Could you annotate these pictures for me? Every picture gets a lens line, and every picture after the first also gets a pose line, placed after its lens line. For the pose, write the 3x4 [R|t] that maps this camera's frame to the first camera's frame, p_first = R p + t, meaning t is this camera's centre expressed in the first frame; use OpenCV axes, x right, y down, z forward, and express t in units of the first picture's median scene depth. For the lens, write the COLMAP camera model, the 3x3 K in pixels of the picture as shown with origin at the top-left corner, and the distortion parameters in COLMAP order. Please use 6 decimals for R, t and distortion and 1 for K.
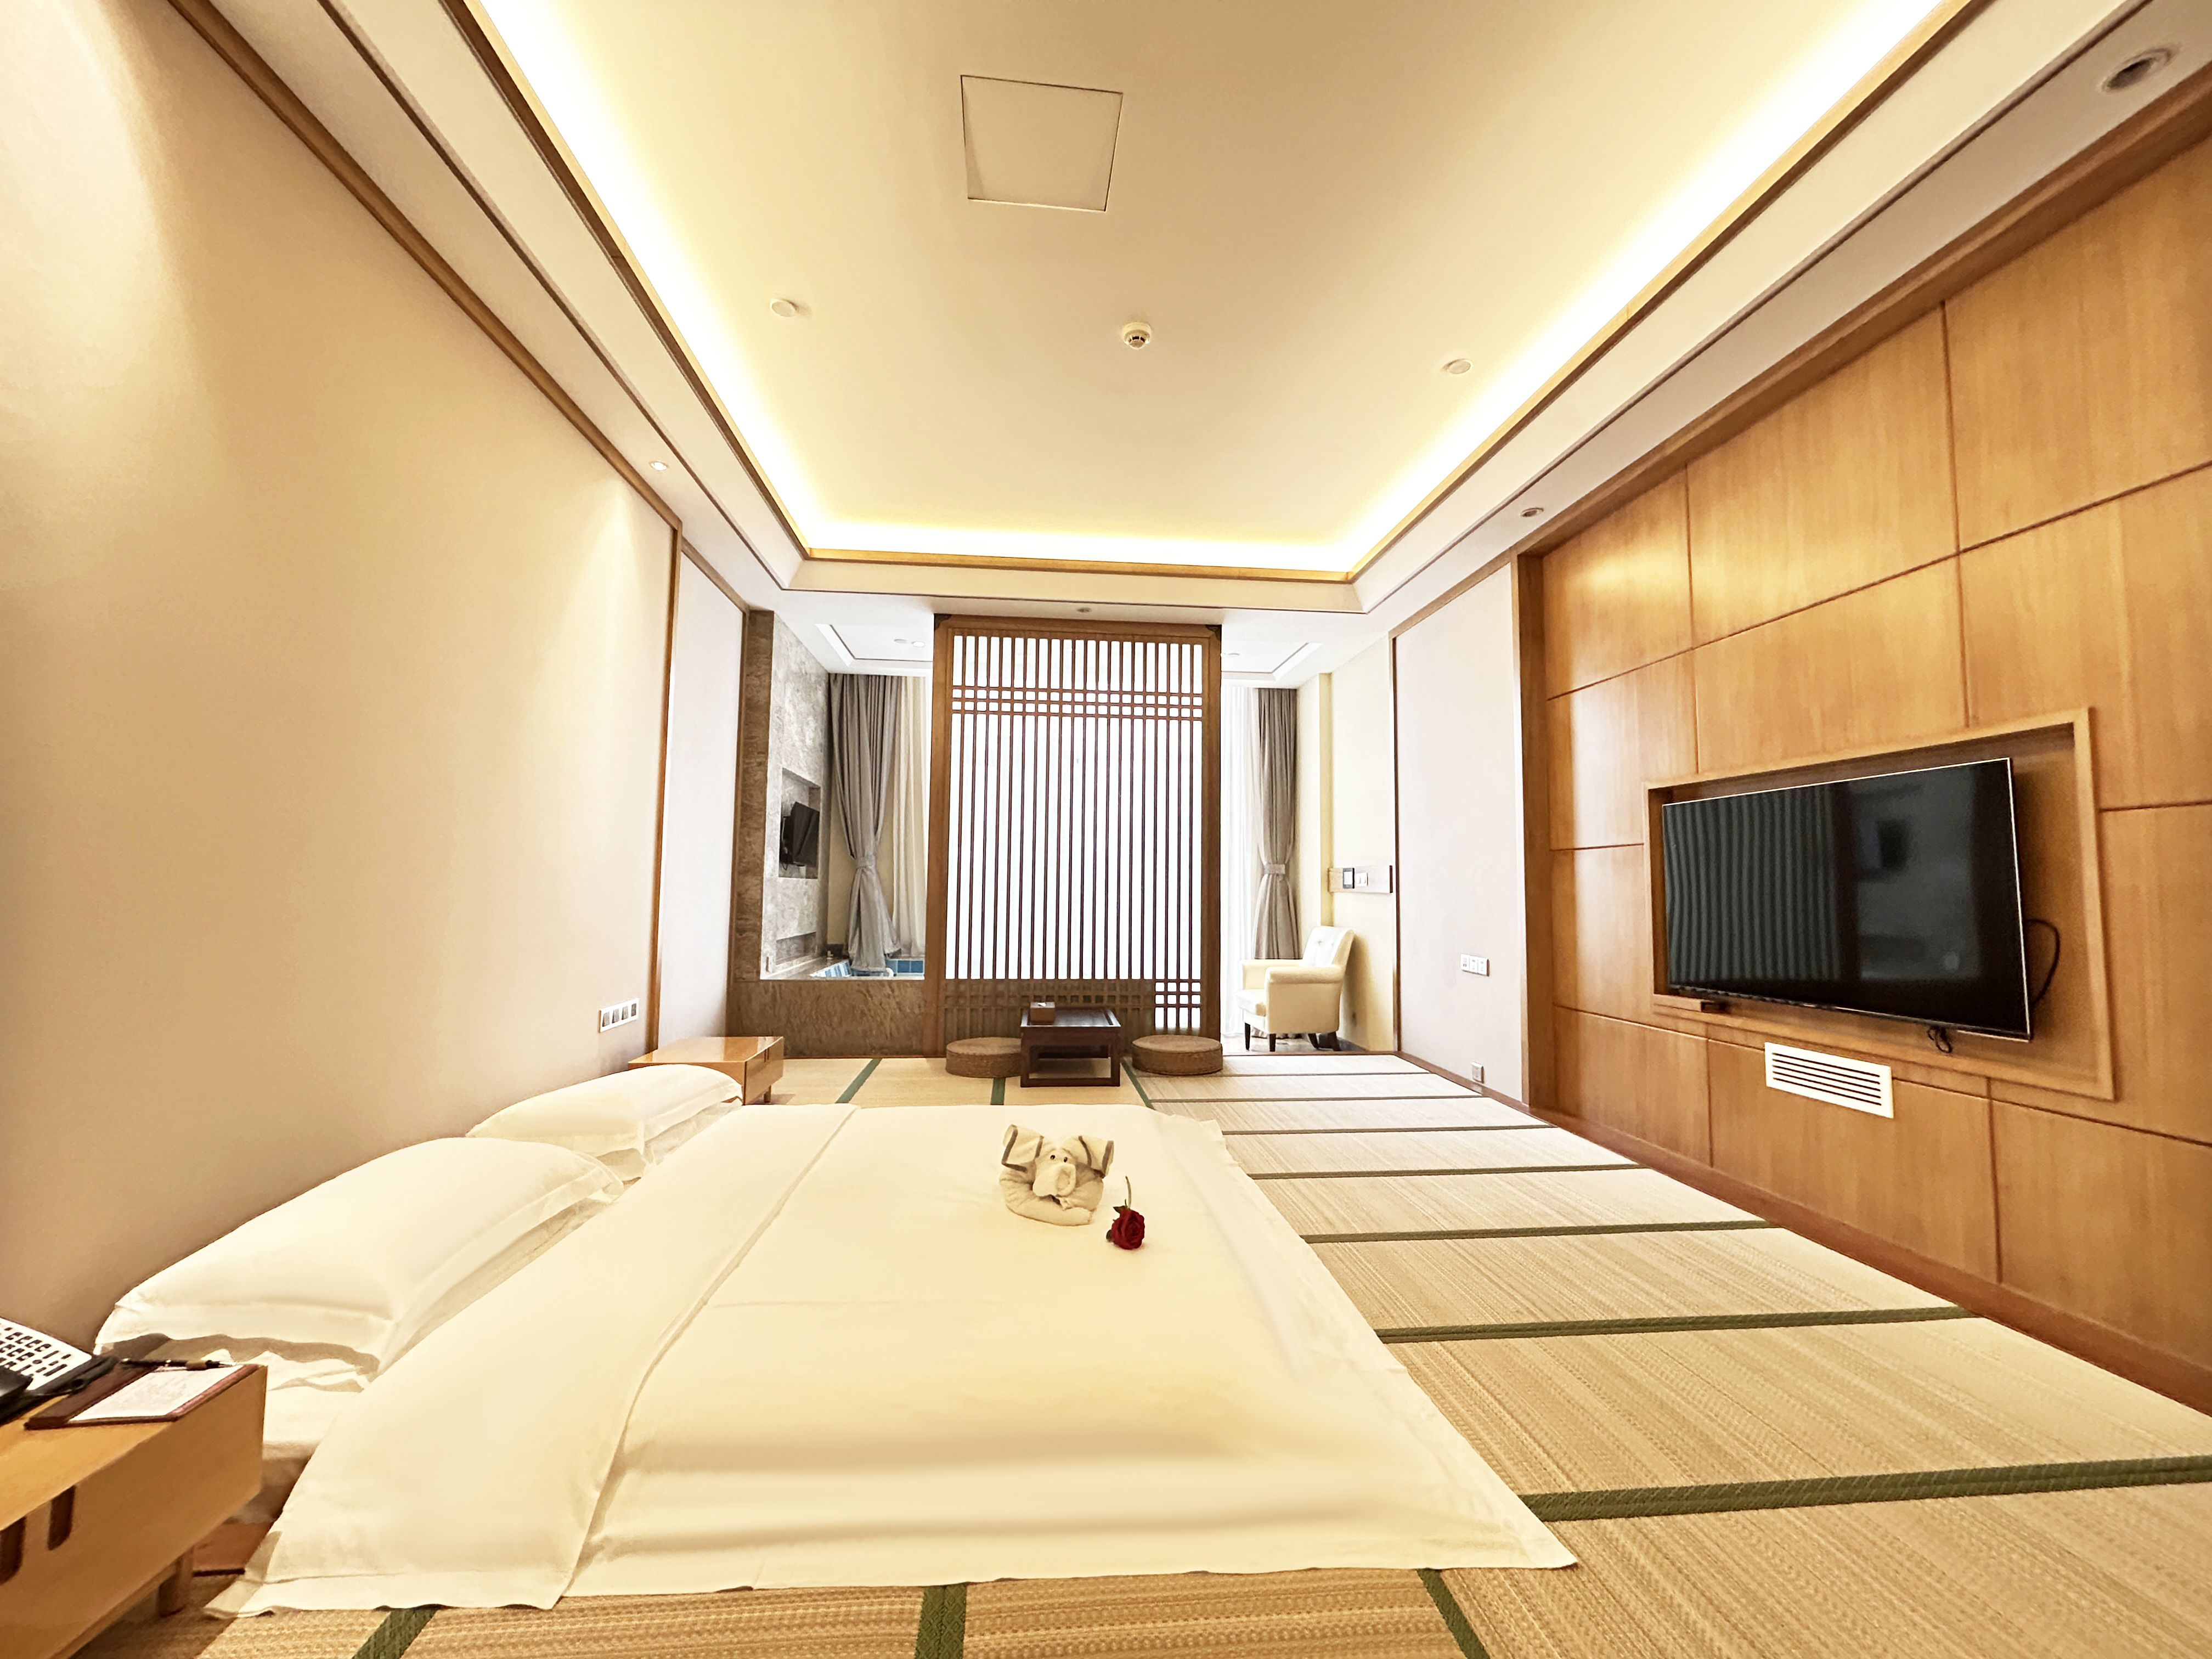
lens RADIAL K [[893.9, 0, 1106.0], [0, 893.9, 829.5], [0, 0, 1]] dist [-0.002300, -0.000063]
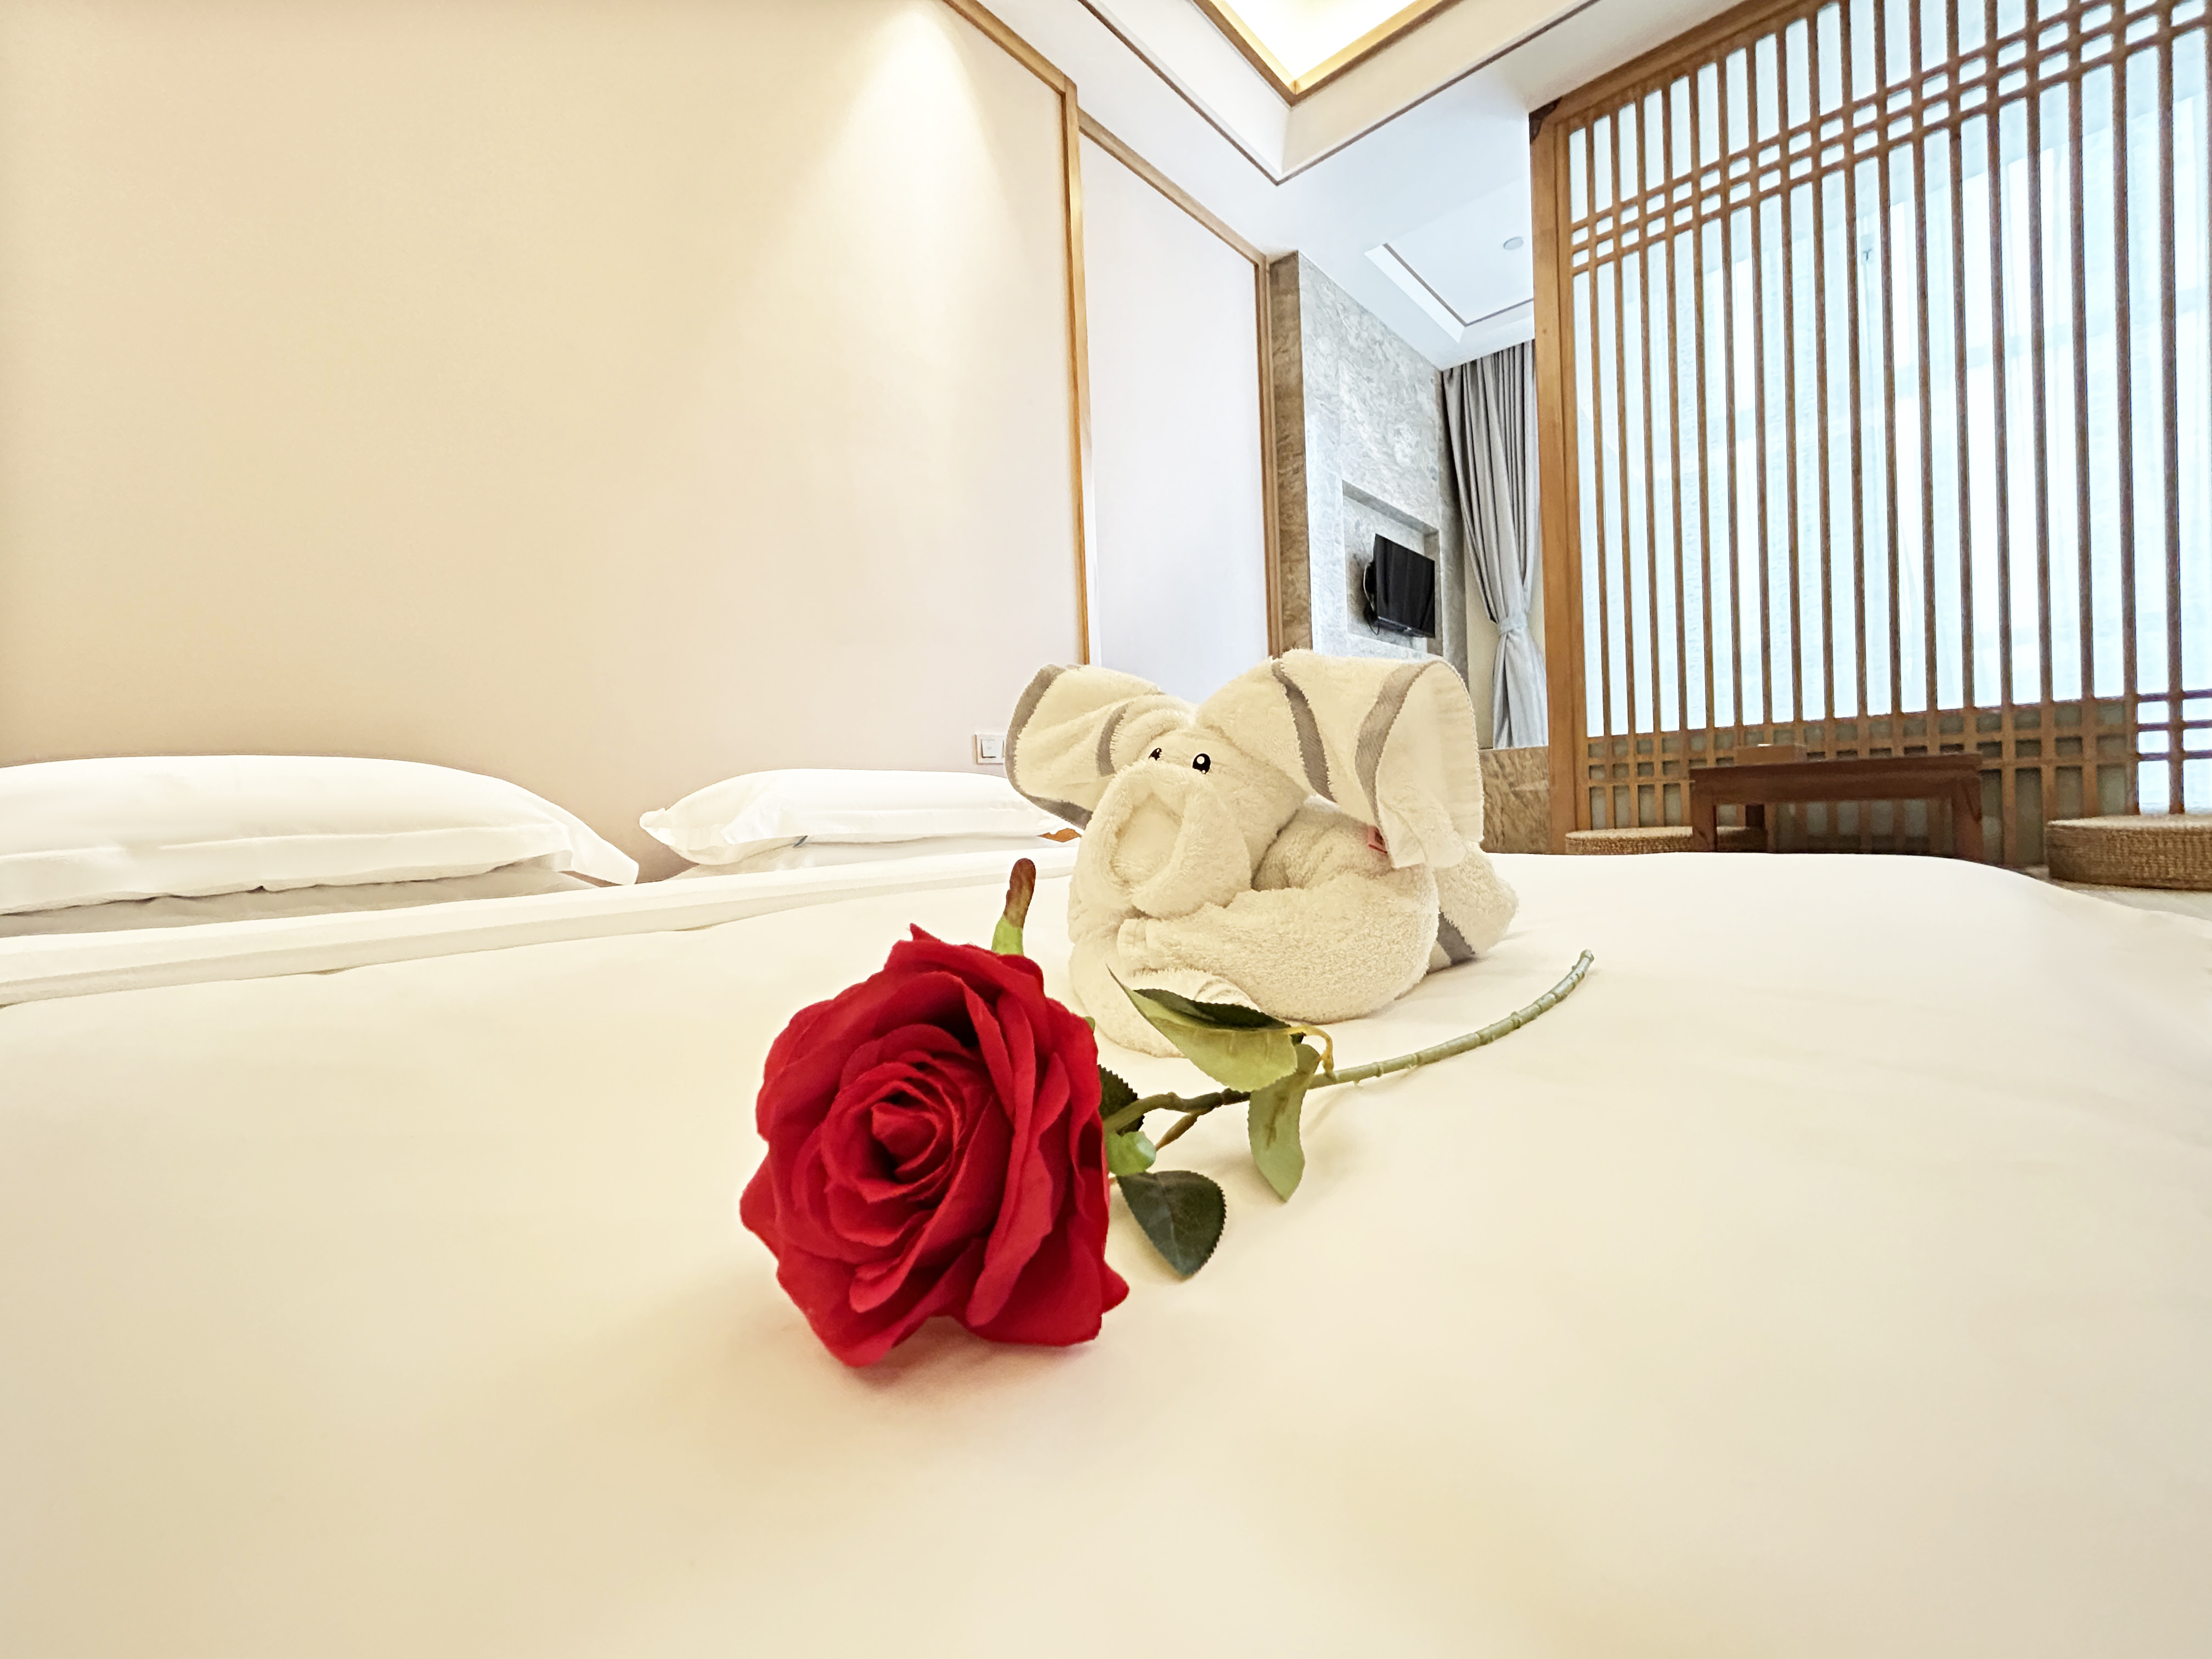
lens RADIAL K [[897.5, 0, 1102.6], [0, 897.5, 825.8], [0, 0, 1]] dist [-0.004346, 0.004055]
pose [[0.671773, -0.027150, -0.740259, 0.040216], [0.100614, 0.993411, 0.054871, 0.157039], [0.733892, -0.111341, 0.670079, 0.356971]]
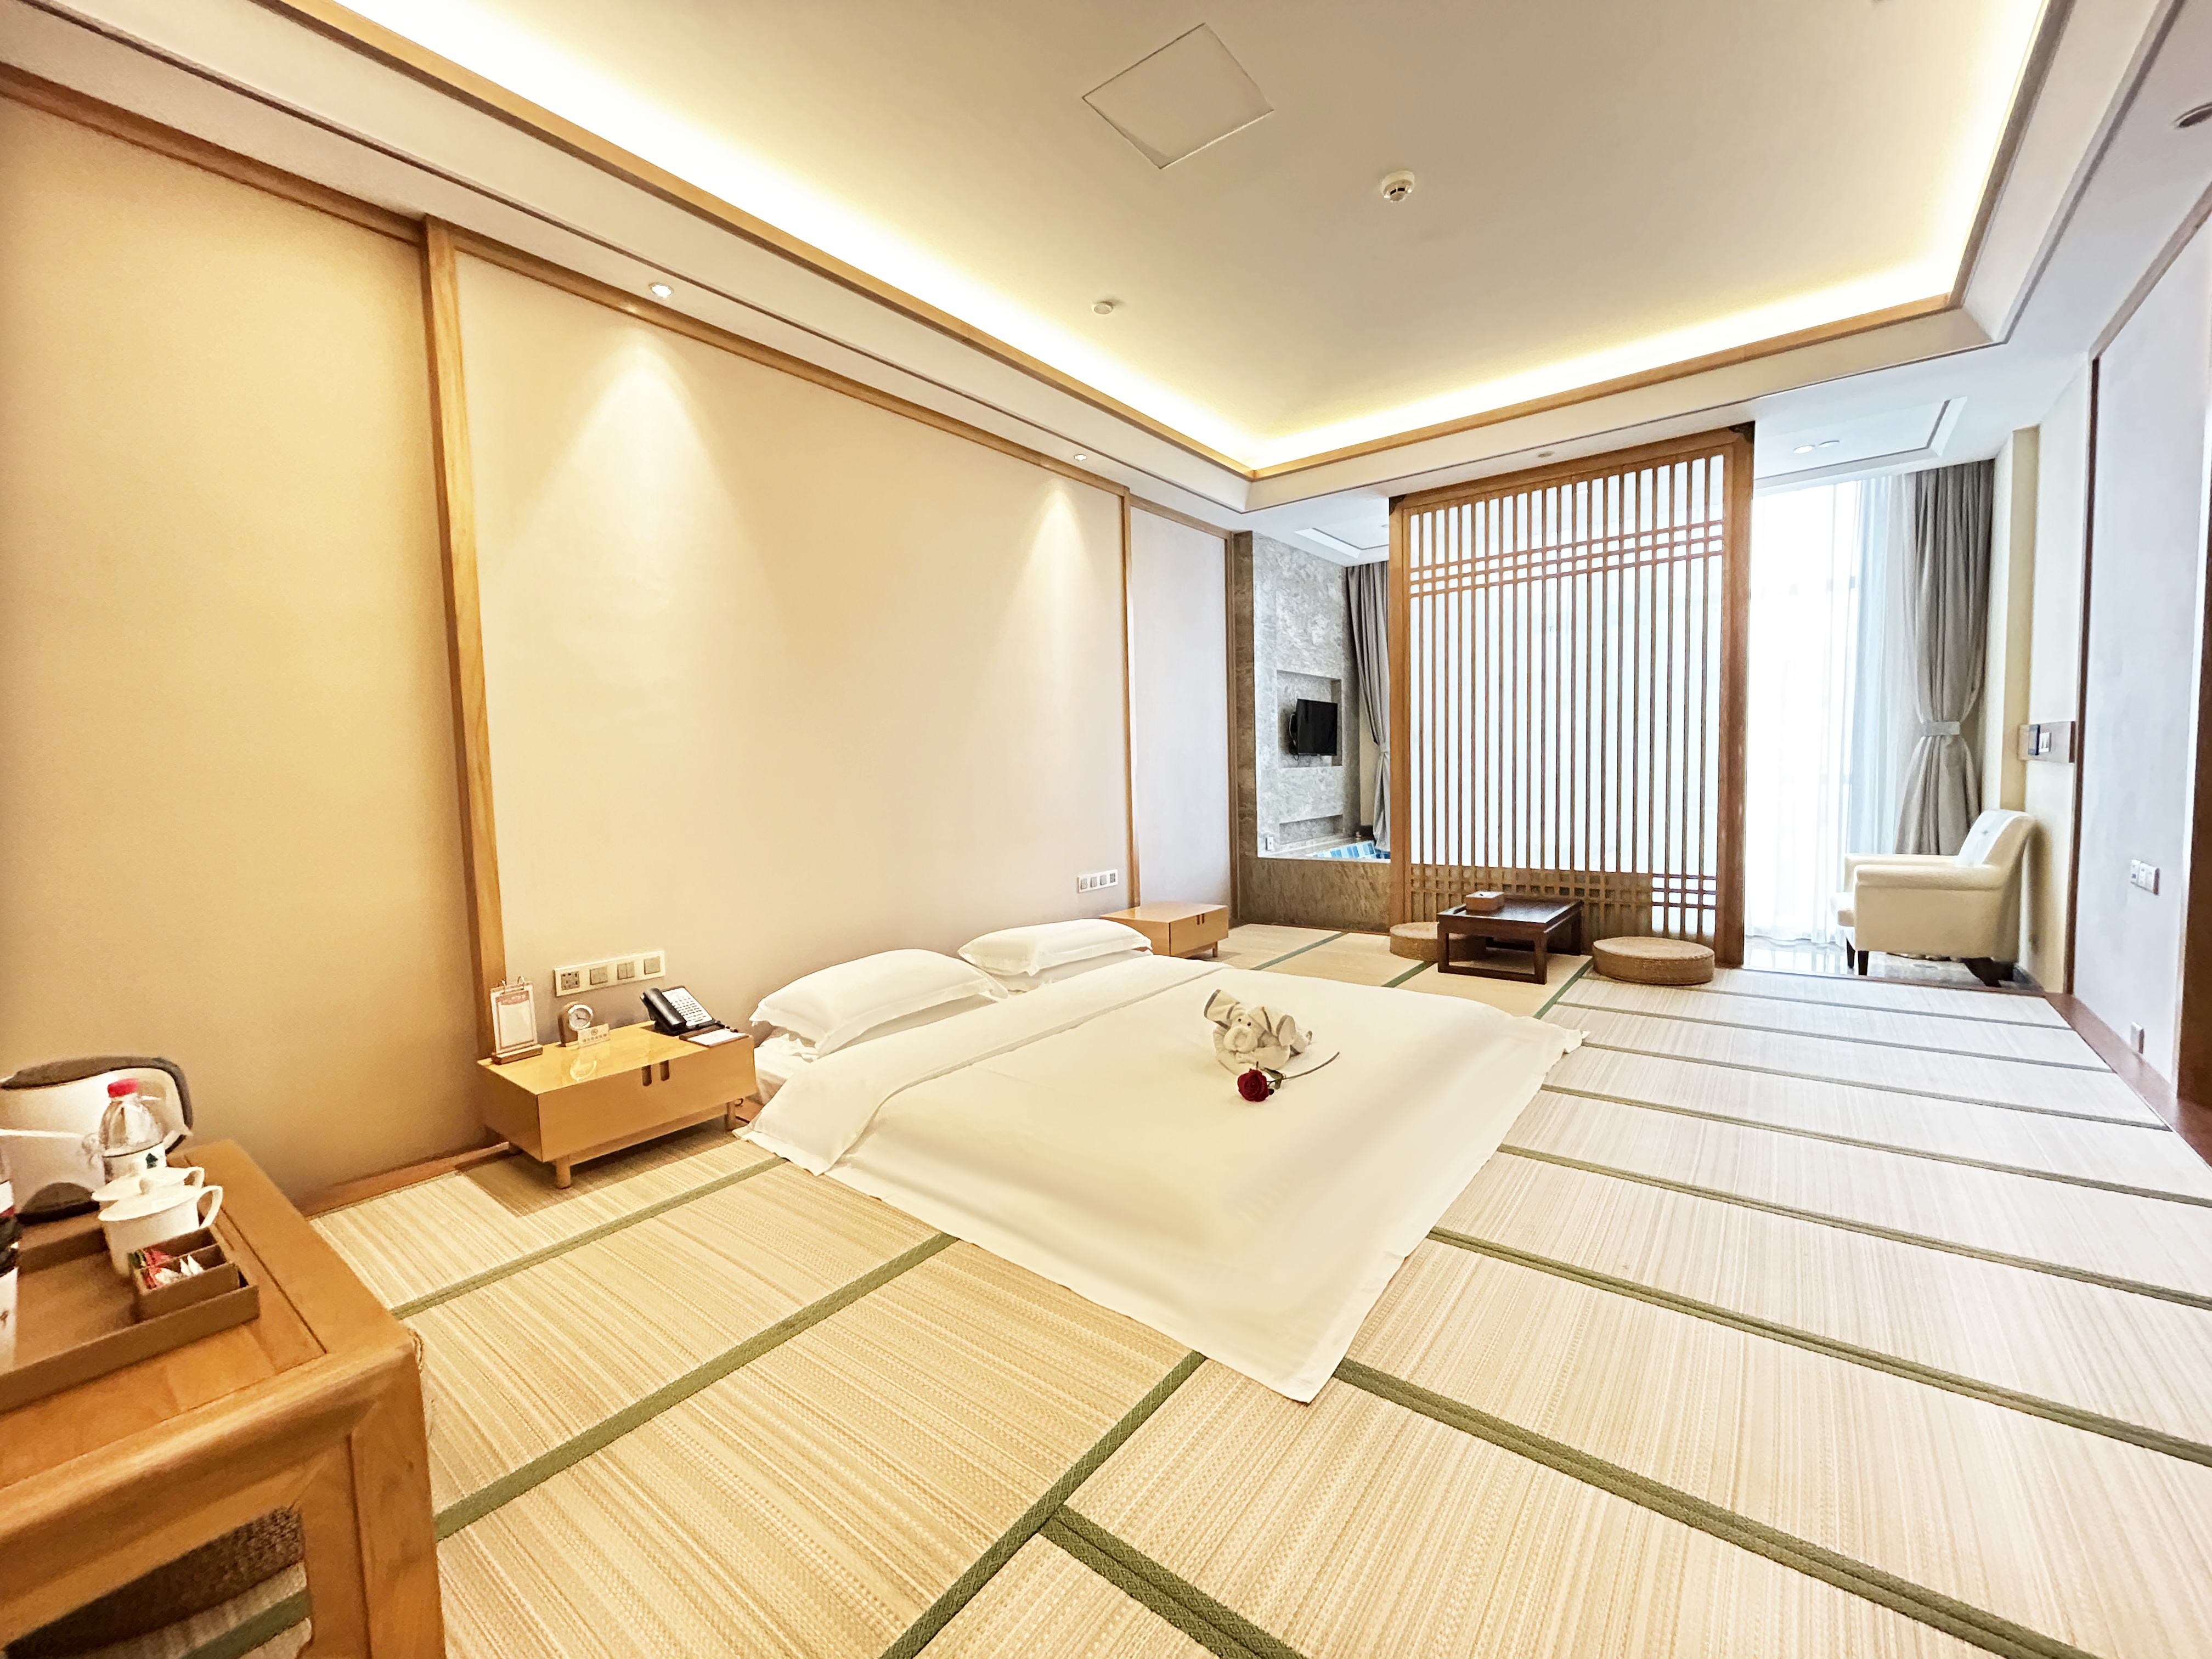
lens RADIAL K [[897.5, 0, 1102.6], [0, 897.5, 825.8], [0, 0, 1]] dist [-0.004346, 0.004055]
pose [[0.726144, 0.012307, -0.687433, 0.265064], [0.082352, 0.991085, 0.104732, -0.012377], [0.682593, -0.132662, 0.718657, 0.022710]]
